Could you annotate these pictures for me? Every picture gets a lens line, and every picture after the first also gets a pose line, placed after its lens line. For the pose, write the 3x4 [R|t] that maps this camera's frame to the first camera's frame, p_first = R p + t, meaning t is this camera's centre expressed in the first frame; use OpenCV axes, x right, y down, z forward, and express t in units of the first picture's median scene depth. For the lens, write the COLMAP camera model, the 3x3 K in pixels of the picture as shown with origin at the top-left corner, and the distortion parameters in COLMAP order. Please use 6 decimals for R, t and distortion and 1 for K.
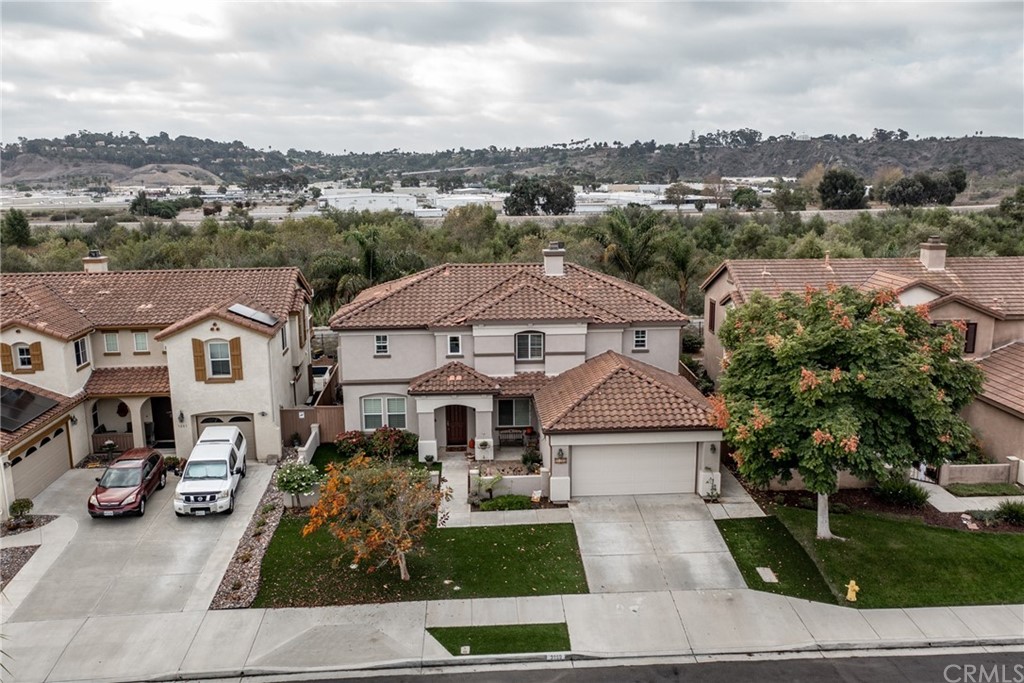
lens RADIAL K [[856.3, 0, 520.7], [0, 856.3, 343.0], [0, 0, 1]] dist [-0.009340, 0.000040]
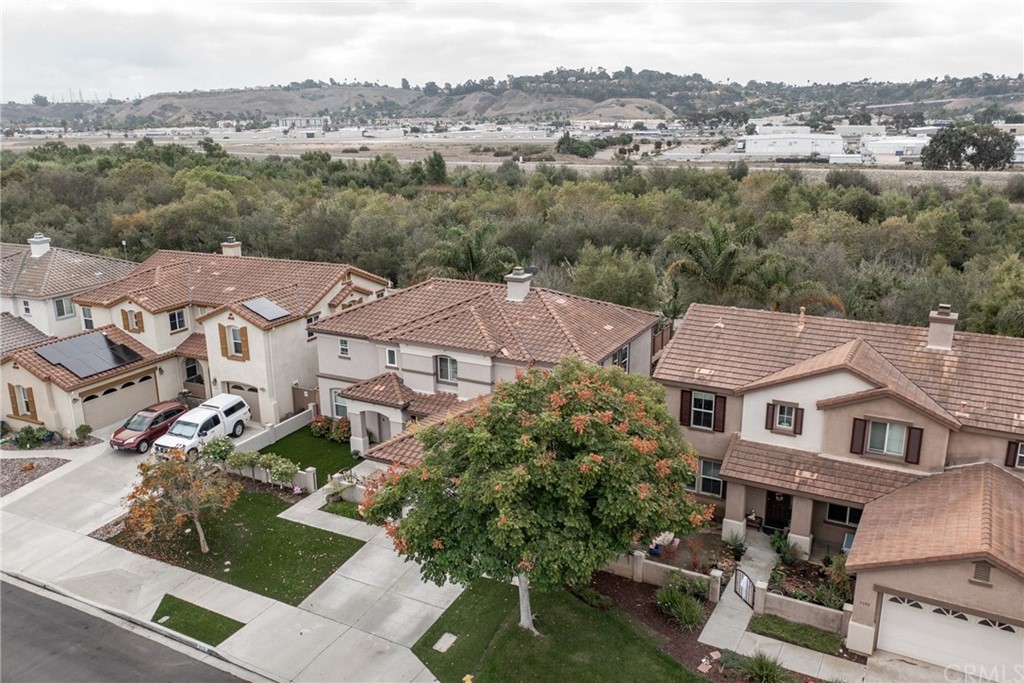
lens RADIAL K [[856.3, 0, 497.9], [0, 856.3, 357.9], [0, 0, 1]] dist [-0.009340, 0.000040]
pose [[0.839791, 0.150285, -0.521695, 0.620698], [-0.097779, 0.987078, 0.126949, -0.152182], [0.534032, -0.055600, 0.843634, 0.140006]]
